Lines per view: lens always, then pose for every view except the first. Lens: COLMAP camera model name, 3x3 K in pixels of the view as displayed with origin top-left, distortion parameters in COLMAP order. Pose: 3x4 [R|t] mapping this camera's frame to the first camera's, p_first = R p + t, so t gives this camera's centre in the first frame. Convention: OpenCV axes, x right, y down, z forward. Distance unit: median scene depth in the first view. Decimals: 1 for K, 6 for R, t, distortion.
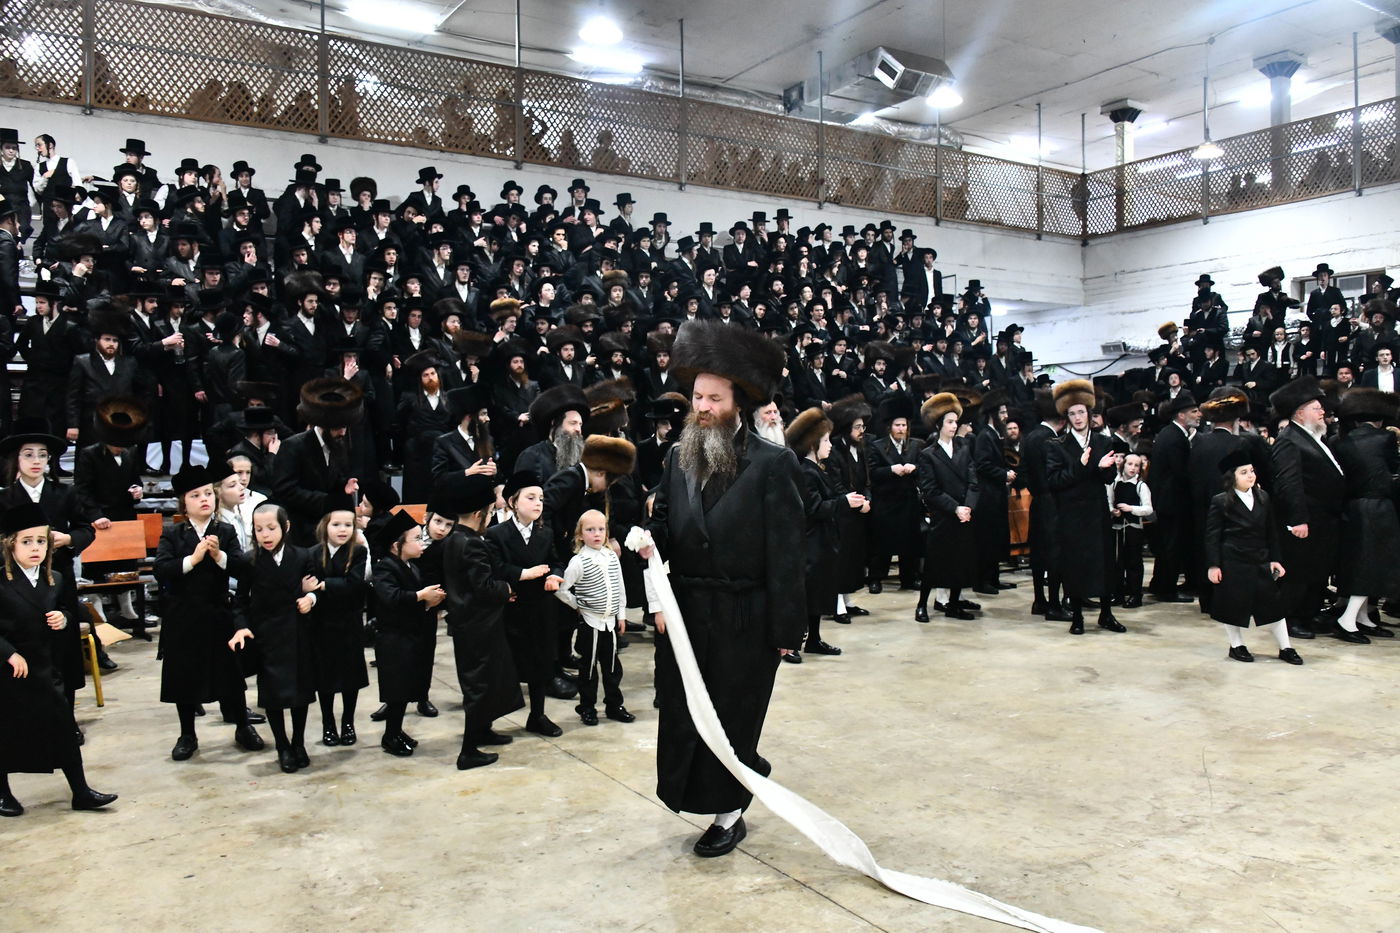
lens RADIAL K [[1078.6, 0, 700.0], [0, 1078.6, 466.5], [0, 0, 1]] dist [-0.005890, -0.034975]
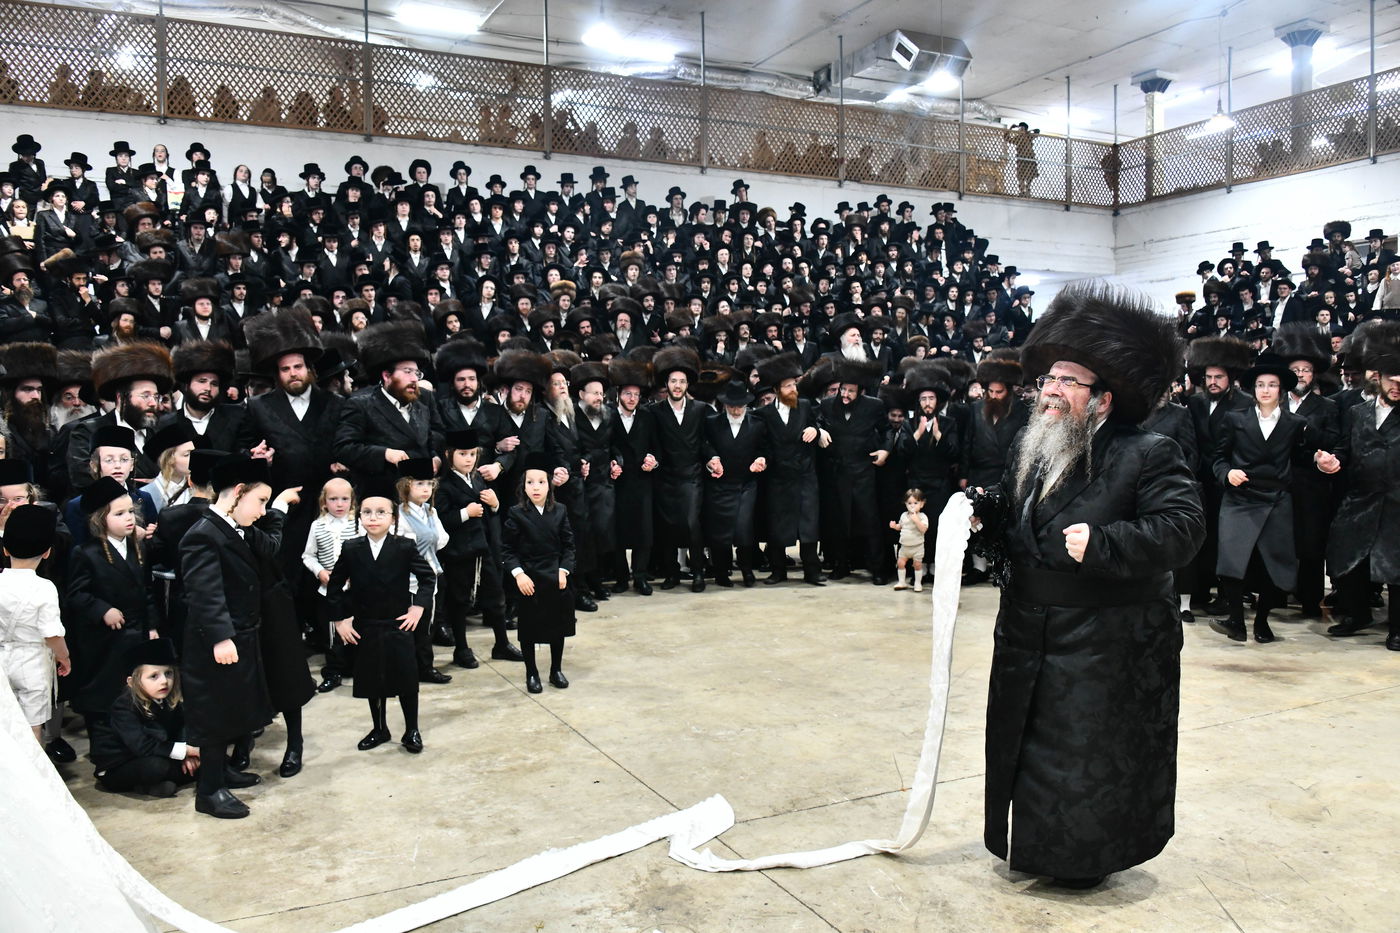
lens RADIAL K [[1078.6, 0, 700.0], [0, 1078.6, 466.5], [0, 0, 1]] dist [-0.005890, -0.034975]
pose [[0.995349, 0.003037, -0.096284, 0.081416], [-0.000196, 0.999565, 0.029504, 0.002777], [0.096332, -0.029348, 0.994917, -0.071221]]
